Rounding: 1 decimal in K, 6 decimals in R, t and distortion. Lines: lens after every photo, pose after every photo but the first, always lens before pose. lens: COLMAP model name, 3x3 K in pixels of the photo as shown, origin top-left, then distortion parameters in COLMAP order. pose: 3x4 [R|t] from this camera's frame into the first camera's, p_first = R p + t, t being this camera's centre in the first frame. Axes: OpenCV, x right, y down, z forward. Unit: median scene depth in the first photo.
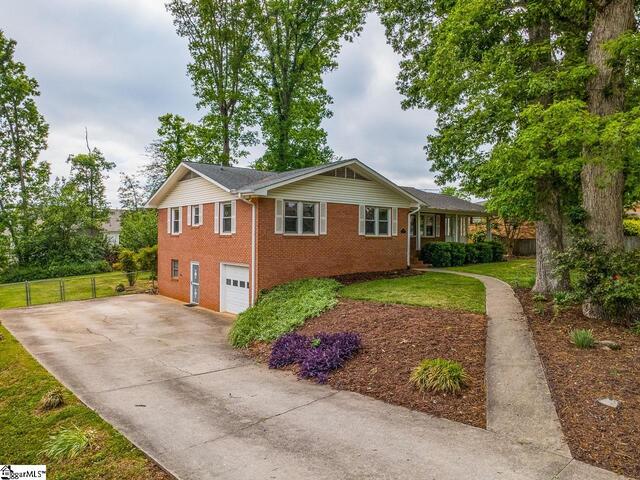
lens RADIAL K [[444.8, 0, 320.0], [0, 444.8, 240.0], [0, 0, 1]] dist [-0.036963, -0.000441]
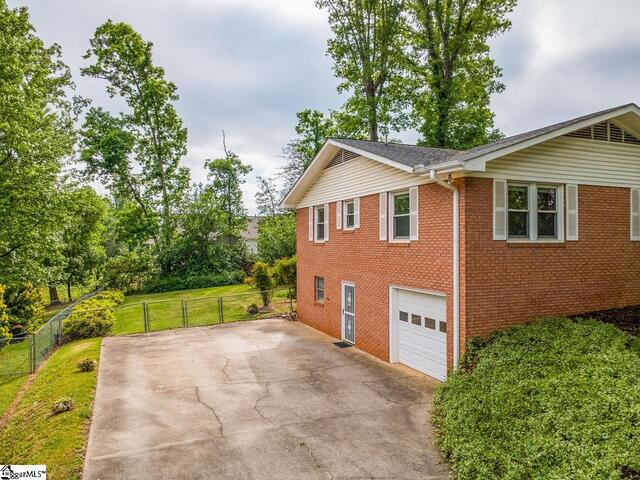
lens RADIAL K [[444.8, 0, 320.0], [0, 444.8, 240.0], [0, 0, 1]] dist [-0.036963, -0.000441]
pose [[0.956638, -0.010144, -0.291104, -0.069675], [0.005926, 0.999864, -0.015368, -0.003110], [0.291221, 0.012977, 0.956568, 0.184433]]
